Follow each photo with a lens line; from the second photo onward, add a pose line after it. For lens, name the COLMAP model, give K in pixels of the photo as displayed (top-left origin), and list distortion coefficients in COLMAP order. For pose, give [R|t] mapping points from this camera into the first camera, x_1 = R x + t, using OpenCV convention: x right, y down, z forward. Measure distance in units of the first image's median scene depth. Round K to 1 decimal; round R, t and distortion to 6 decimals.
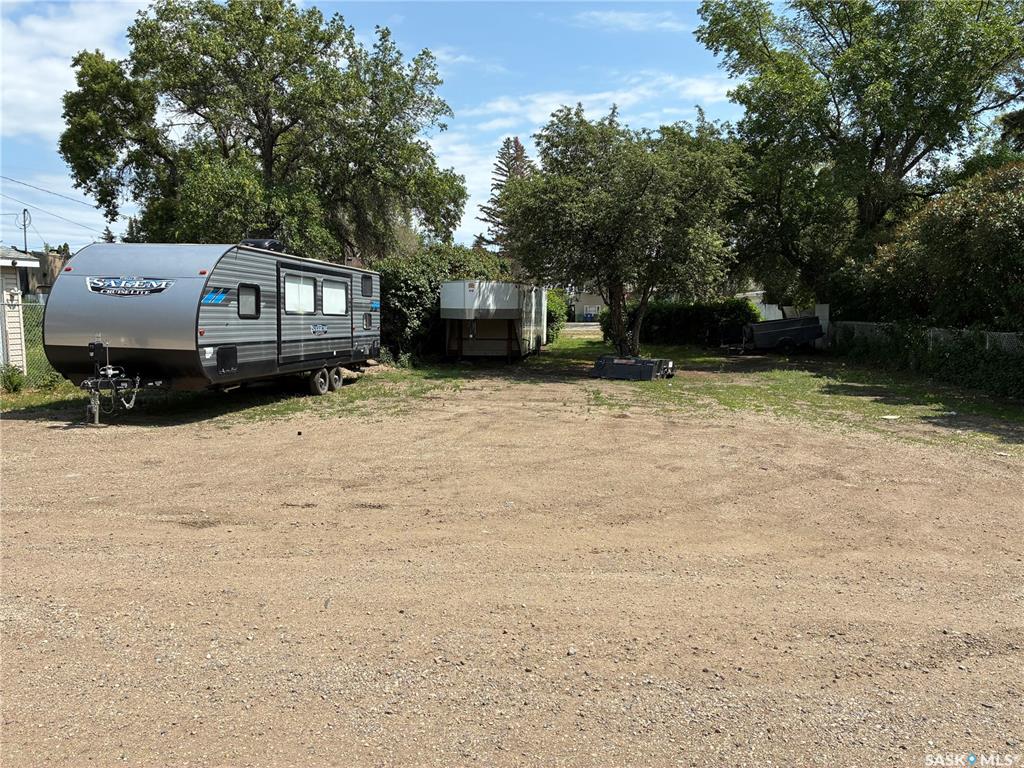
lens RADIAL K [[782.6, 0, 512.0], [0, 782.6, 383.3], [0, 0, 1]] dist [0.028038, -0.027469]
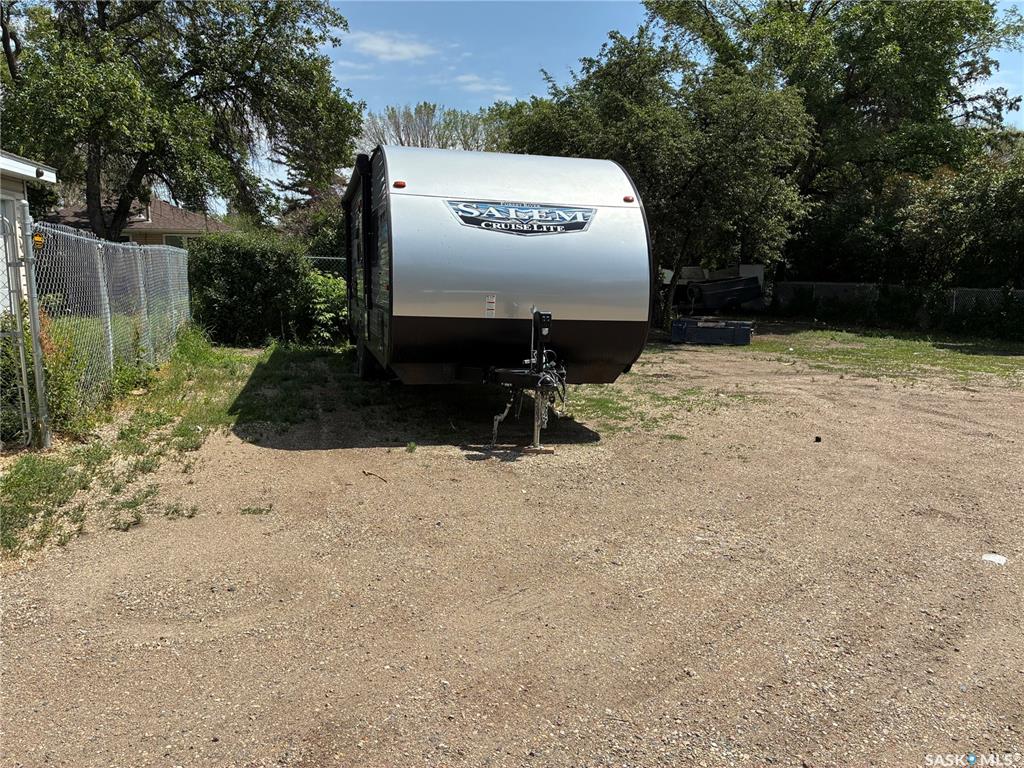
lens RADIAL K [[782.6, 0, 512.0], [0, 782.6, 386.9], [0, 0, 1]] dist [0.028038, -0.027469]
pose [[0.921497, -0.046163, 0.385632, -0.395697], [0.024686, 0.997865, 0.060464, -0.015724], [-0.387600, -0.046198, 0.920669, 0.235248]]
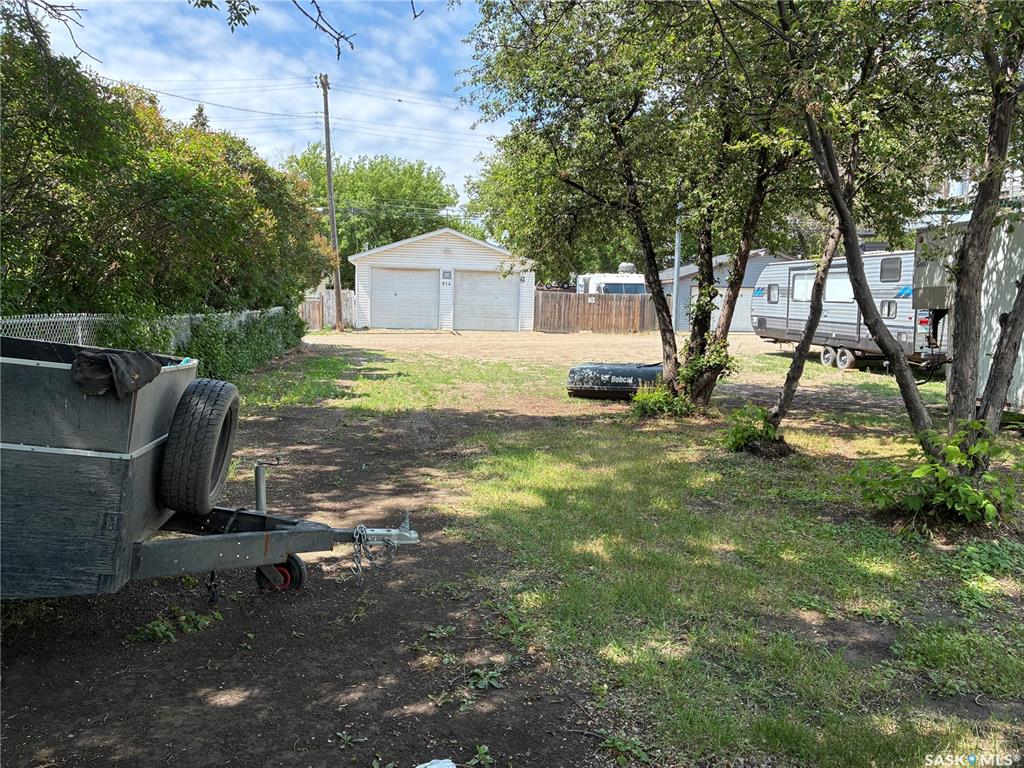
lens RADIAL K [[782.6, 0, 511.6], [0, 782.6, 381.7], [0, 0, 1]] dist [0.028038, -0.027469]
pose [[-0.978919, 0.009204, -0.204039, 0.329929], [-0.029579, 0.982065, 0.186208, -0.120353], [0.202093, 0.188318, -0.961090, 1.416901]]
